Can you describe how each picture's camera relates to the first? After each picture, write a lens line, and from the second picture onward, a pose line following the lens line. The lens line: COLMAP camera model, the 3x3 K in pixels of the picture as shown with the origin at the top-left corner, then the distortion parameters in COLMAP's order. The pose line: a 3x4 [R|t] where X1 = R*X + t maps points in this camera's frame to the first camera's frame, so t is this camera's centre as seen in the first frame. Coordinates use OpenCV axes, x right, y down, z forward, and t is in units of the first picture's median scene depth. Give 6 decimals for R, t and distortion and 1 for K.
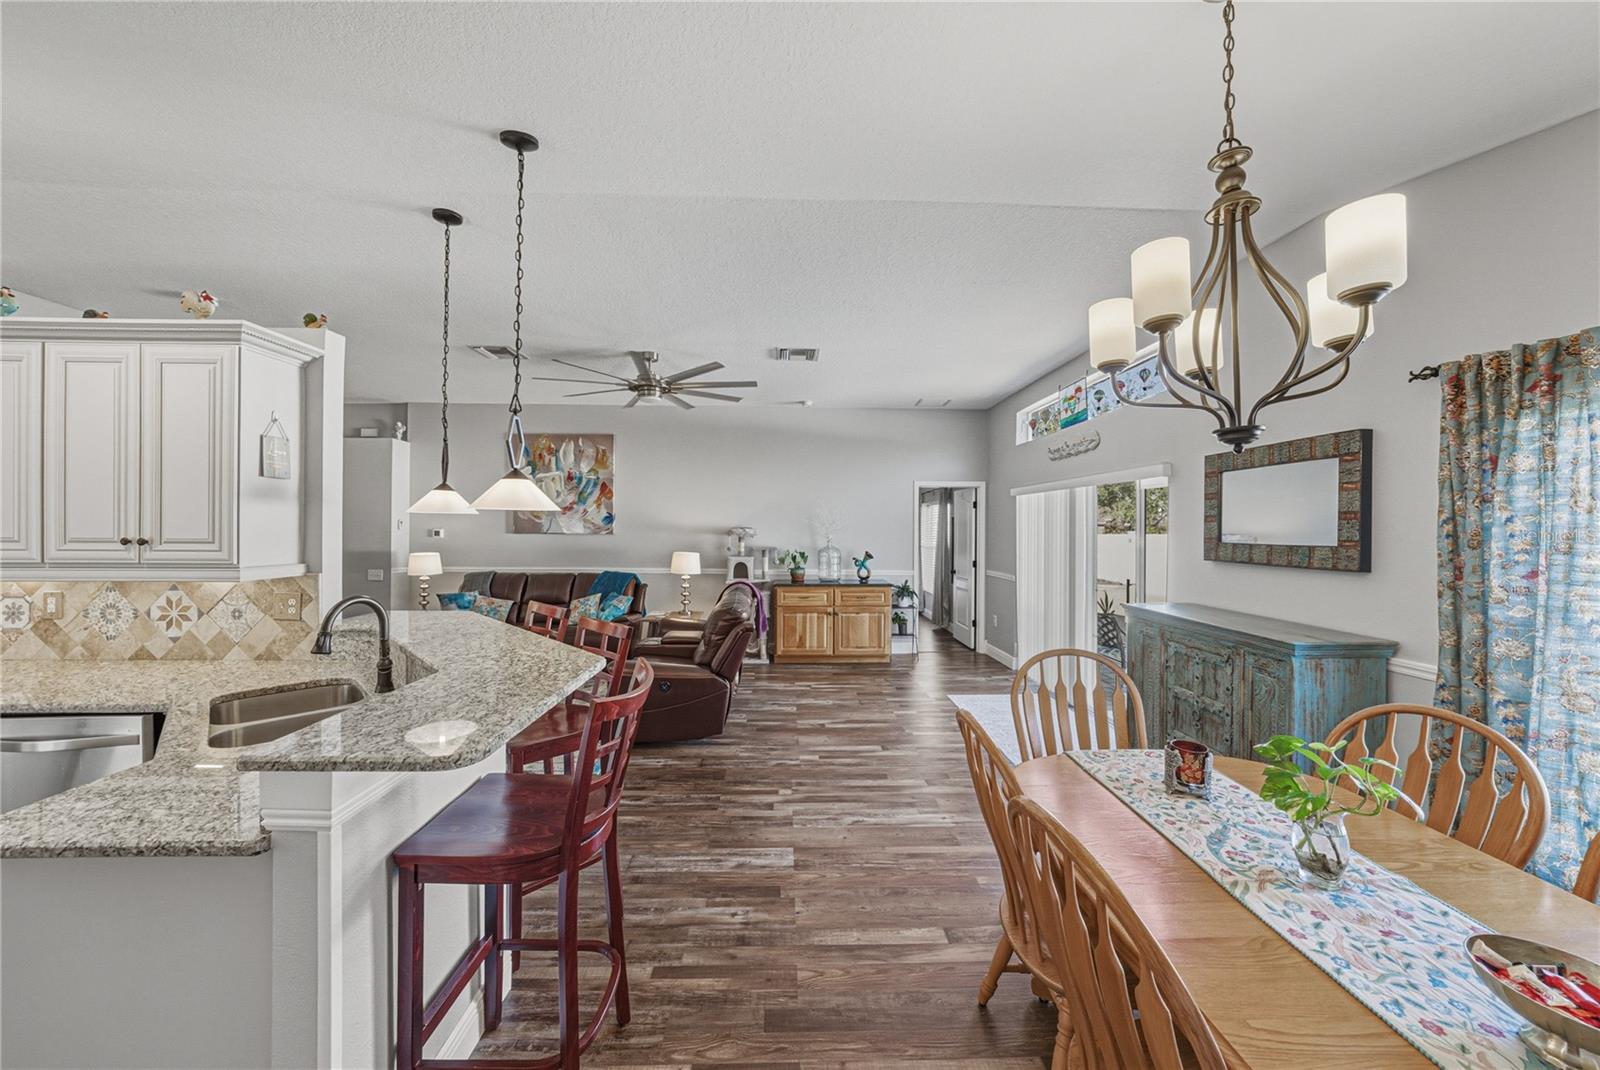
lens RADIAL K [[559.5, 0, 802.6], [0, 559.5, 527.5], [0, 0, 1]] dist [-0.023213, 0.006823]
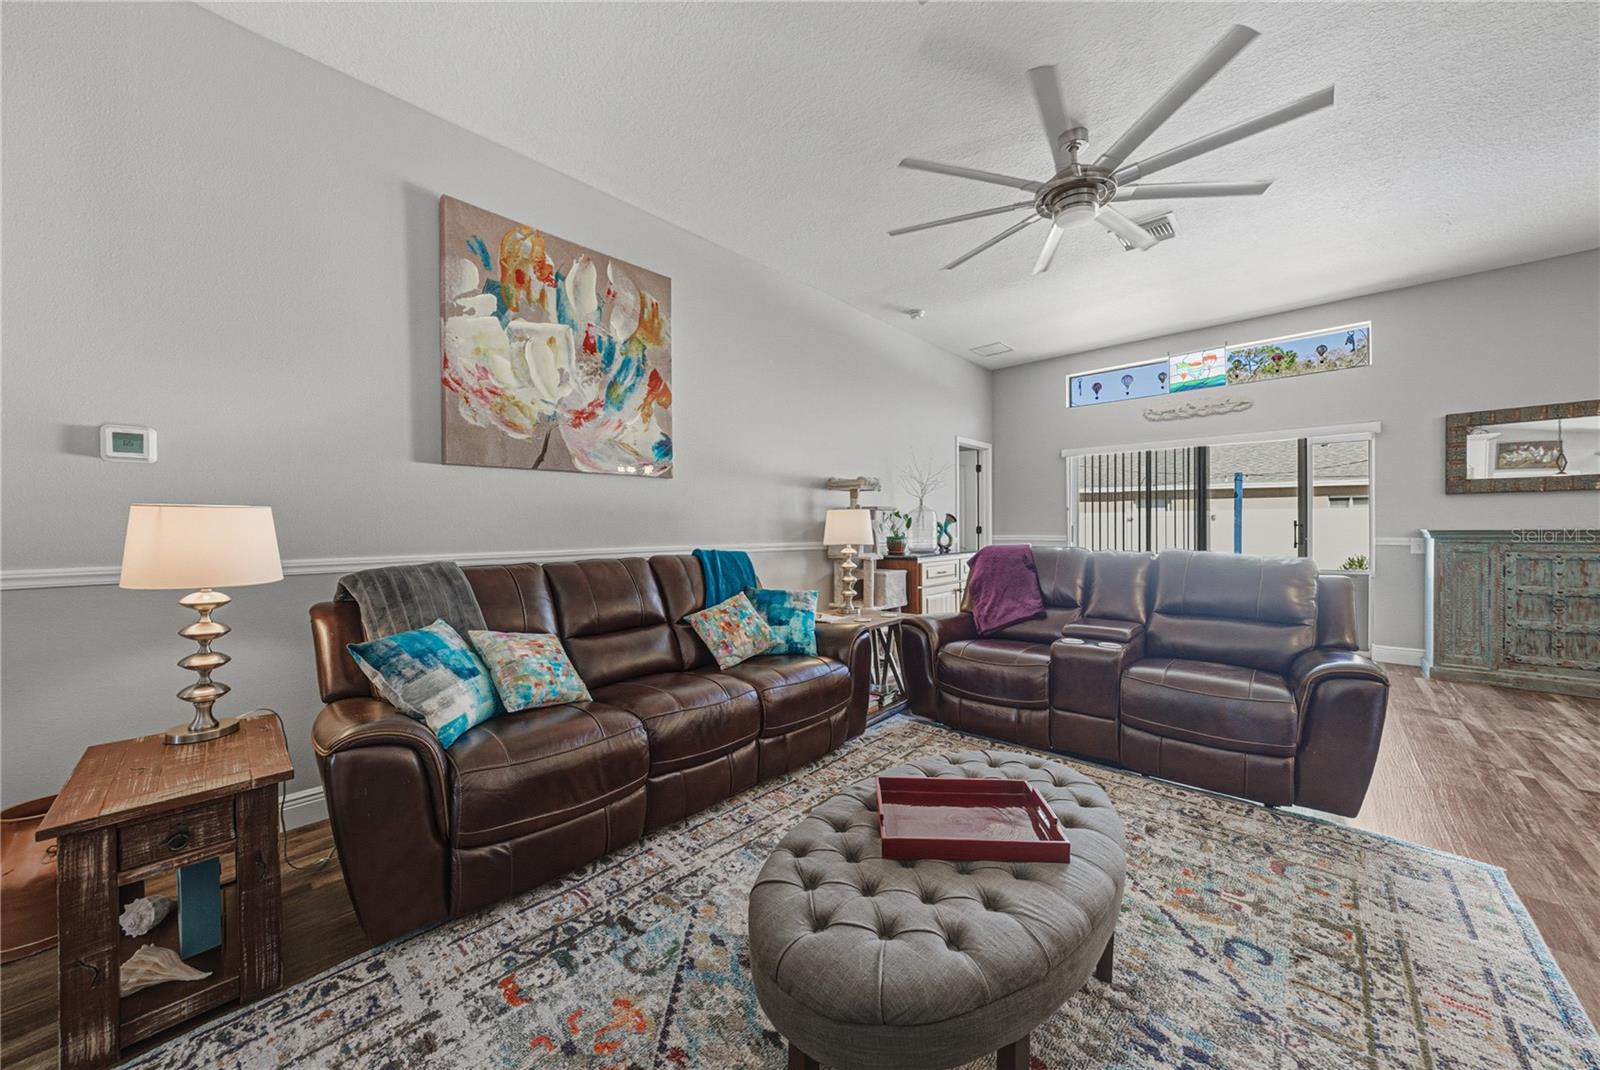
lens RADIAL K [[561.2, 0, 804.4], [0, 561.2, 530.8], [0, 0, 1]] dist [-0.025770, 0.006863]
pose [[0.701204, -0.017421, 0.712748, -1.600733], [0.011096, 0.999847, 0.013523, 0.139614], [-0.712874, -0.001574, 0.701290, 1.471521]]
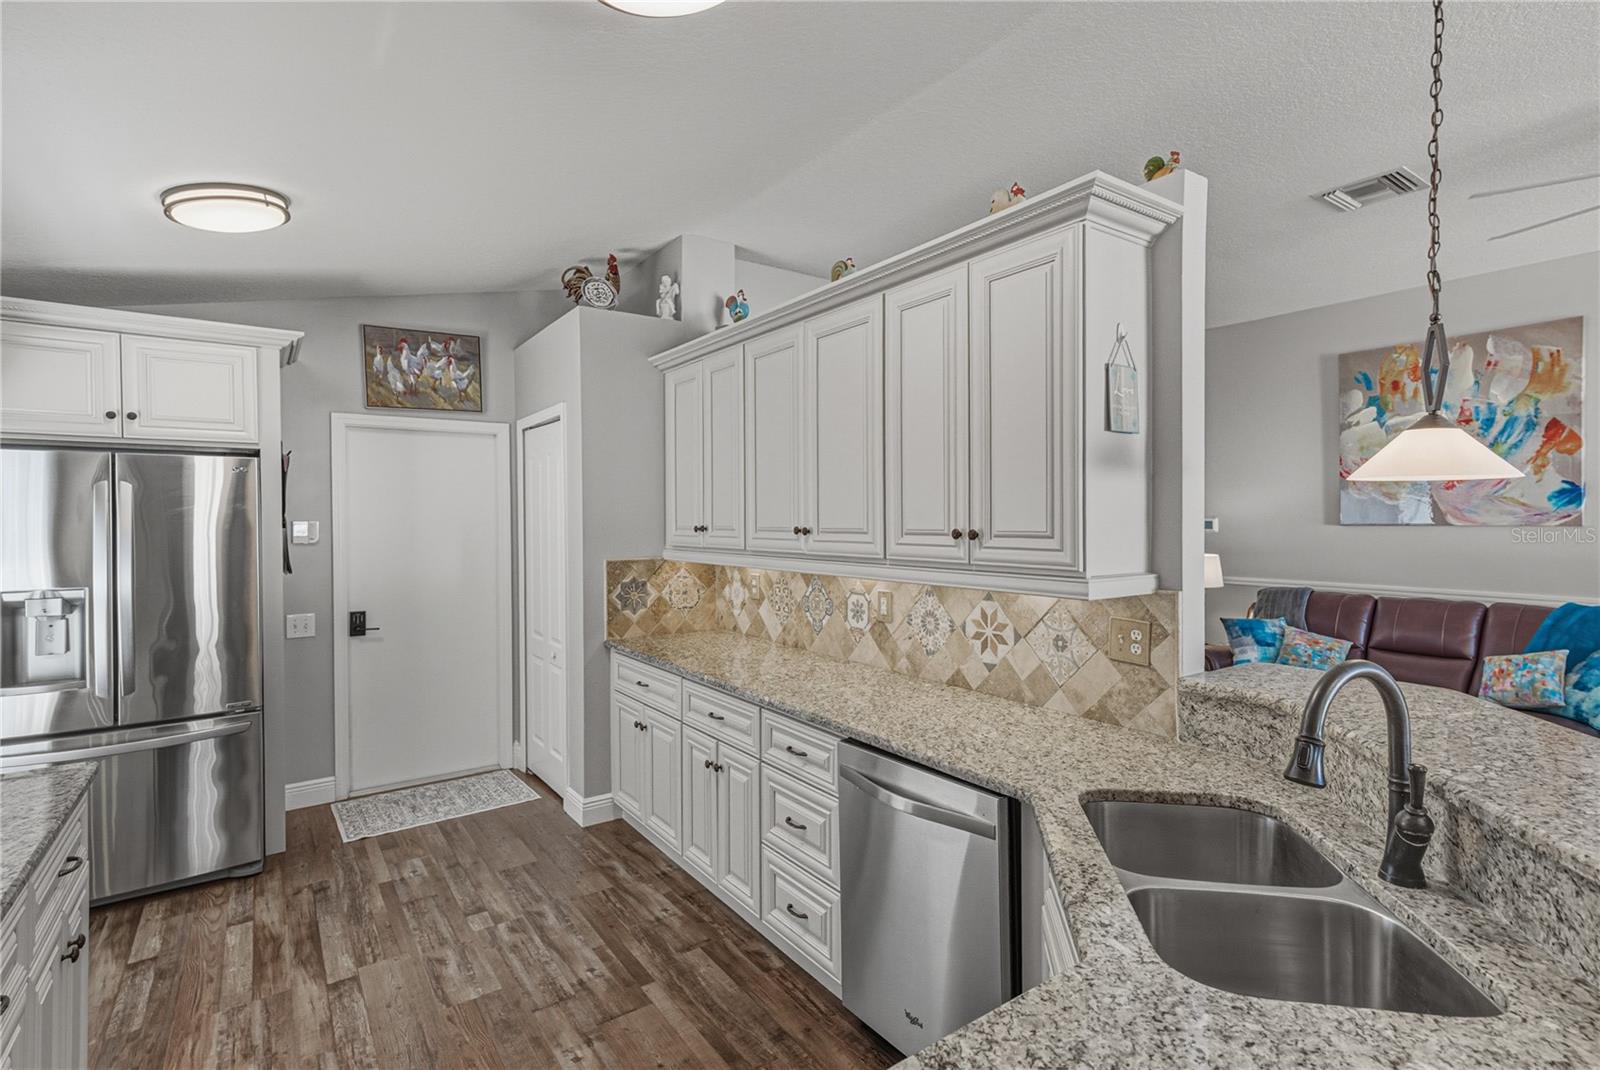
lens RADIAL K [[767.0, 0, 810.2], [0, 767.0, 526.7], [0, 0, 1]] dist [0.012396, 0.000177]
pose [[0.558007, 0.001629, -0.829835, -0.406894], [0.008369, 0.999936, 0.007590, 0.004739], [0.829794, -0.011180, 0.557958, 0.215903]]
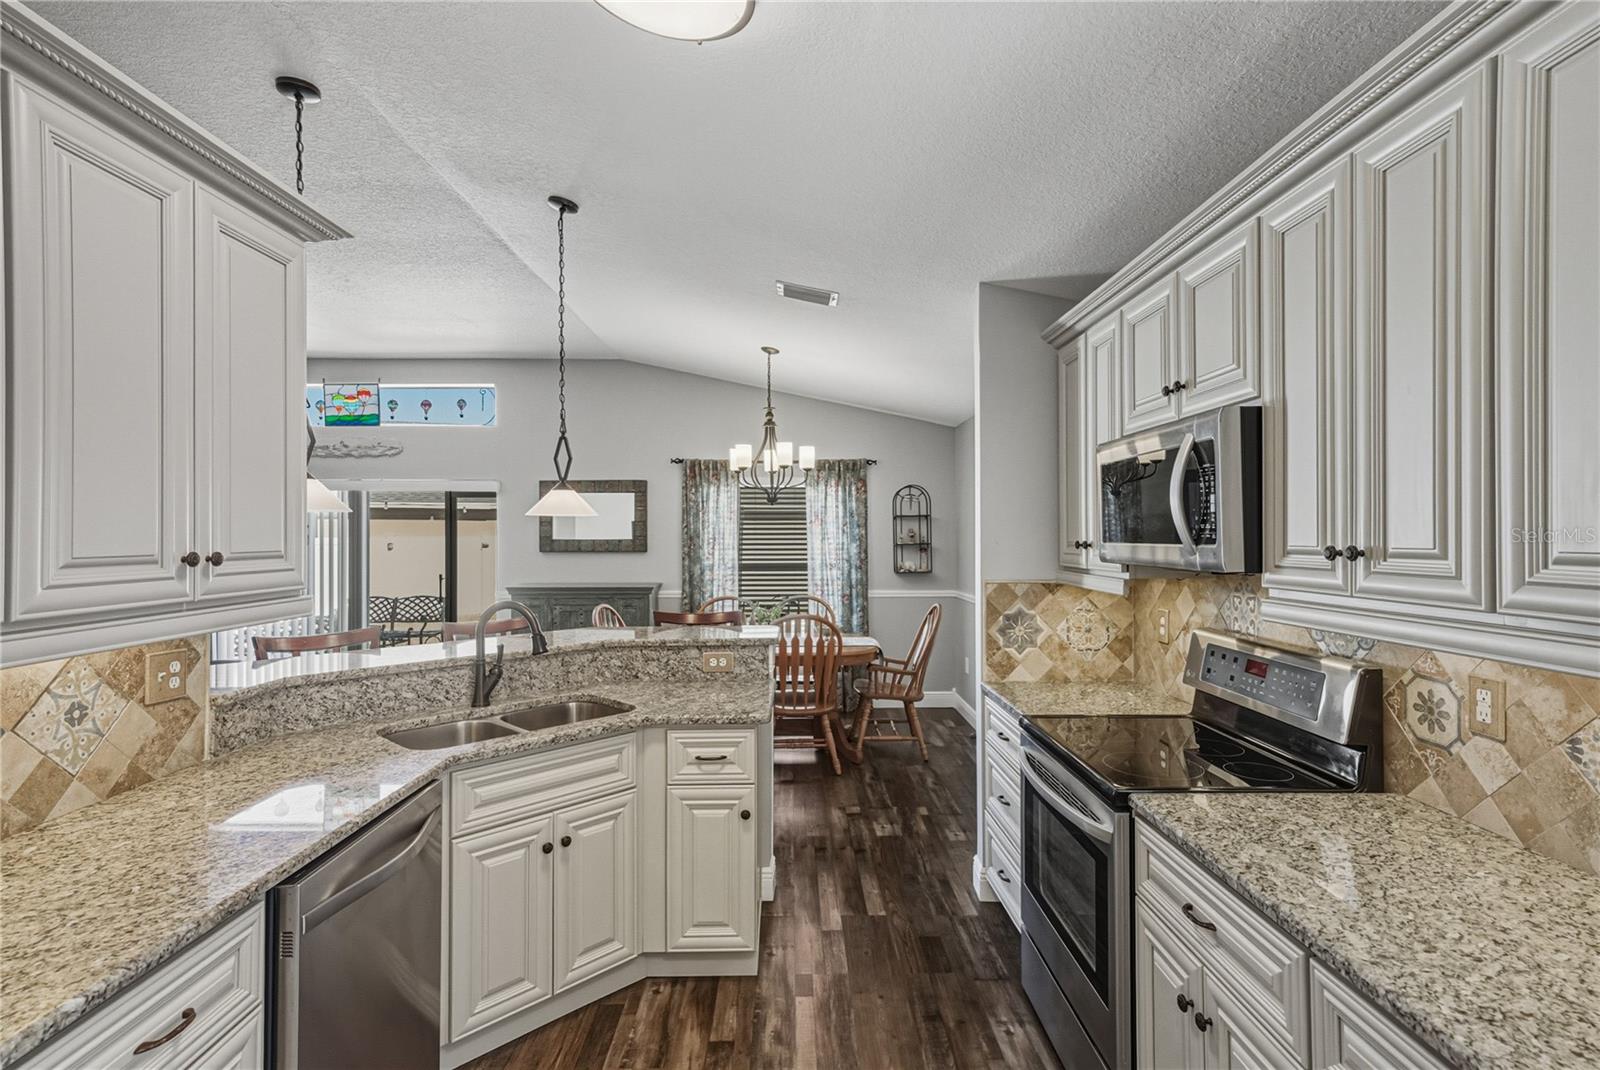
lens RADIAL K [[782.2, 0, 795.1], [0, 782.2, 528.8], [0, 0, 1]] dist [0.016298, 0.000337]
pose [[0.024695, -0.000316, 0.999695, -1.652084], [0.002893, 0.999996, 0.000245, -0.001242], [-0.999691, 0.002886, 0.024696, 0.349500]]
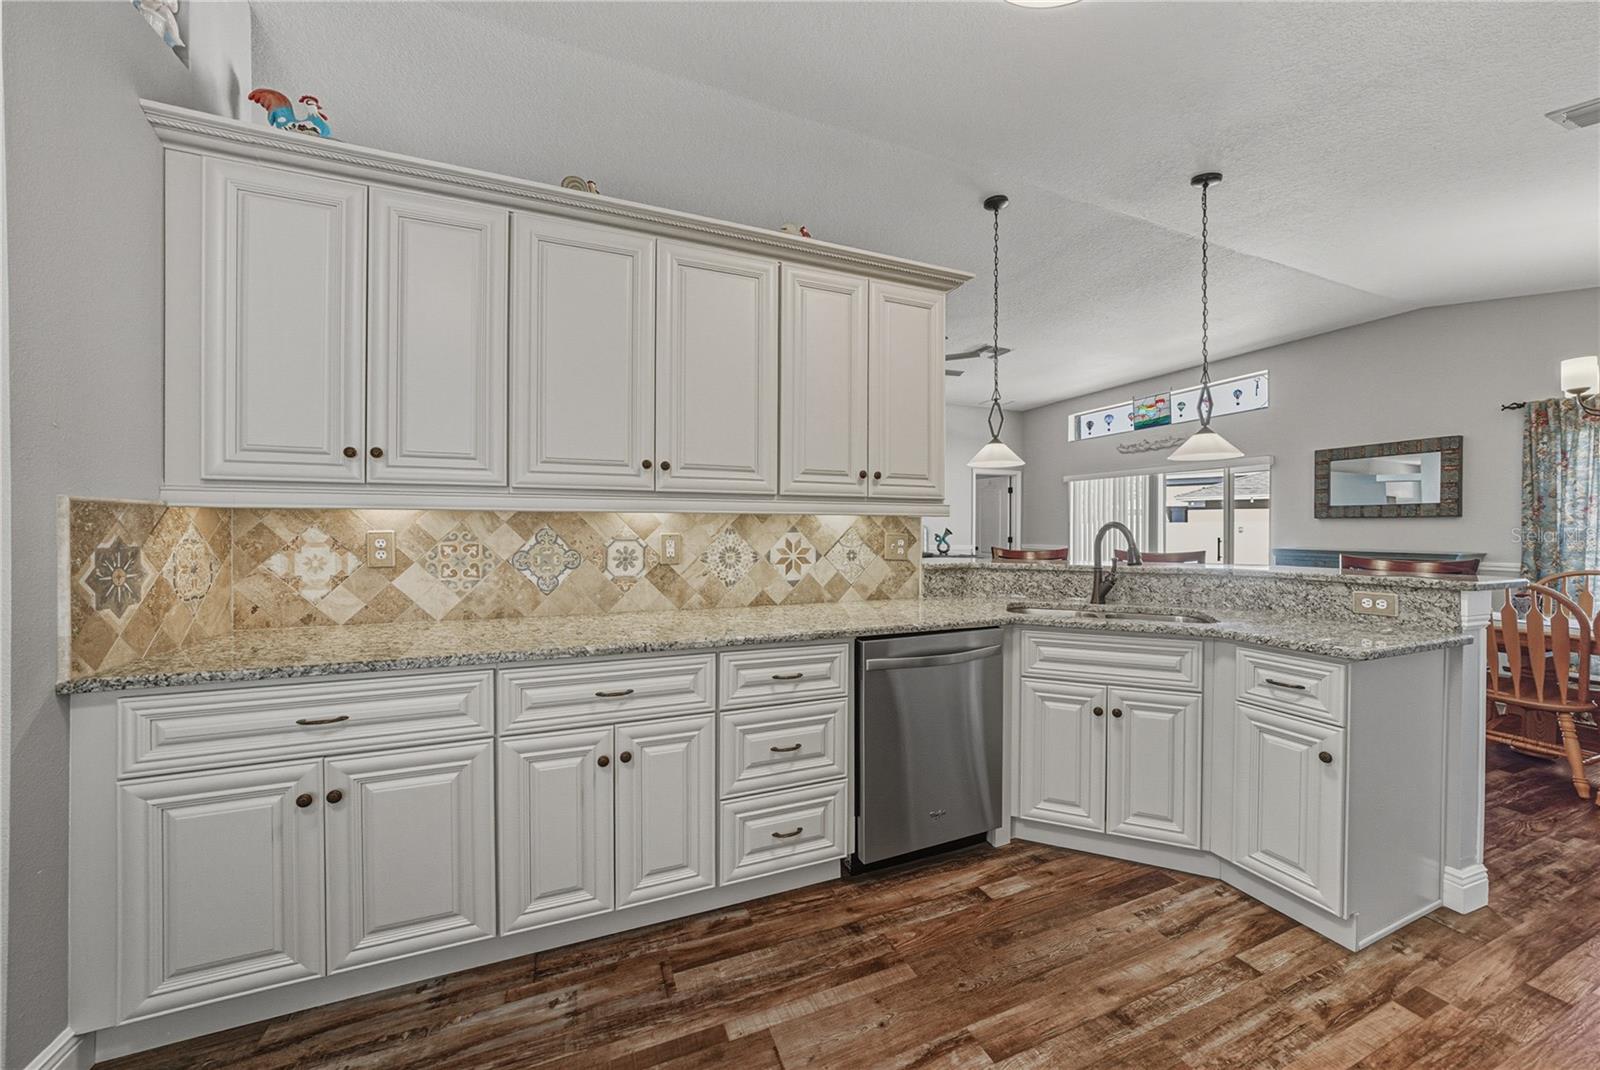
lens RADIAL K [[561.2, 0, 804.4], [0, 561.2, 530.8], [0, 0, 1]] dist [-0.025770, 0.006863]
pose [[0.938412, -0.003452, 0.345501, -1.422034], [0.000853, 0.999970, 0.007673, 0.101257], [-0.345517, -0.006906, 0.938387, 0.065778]]
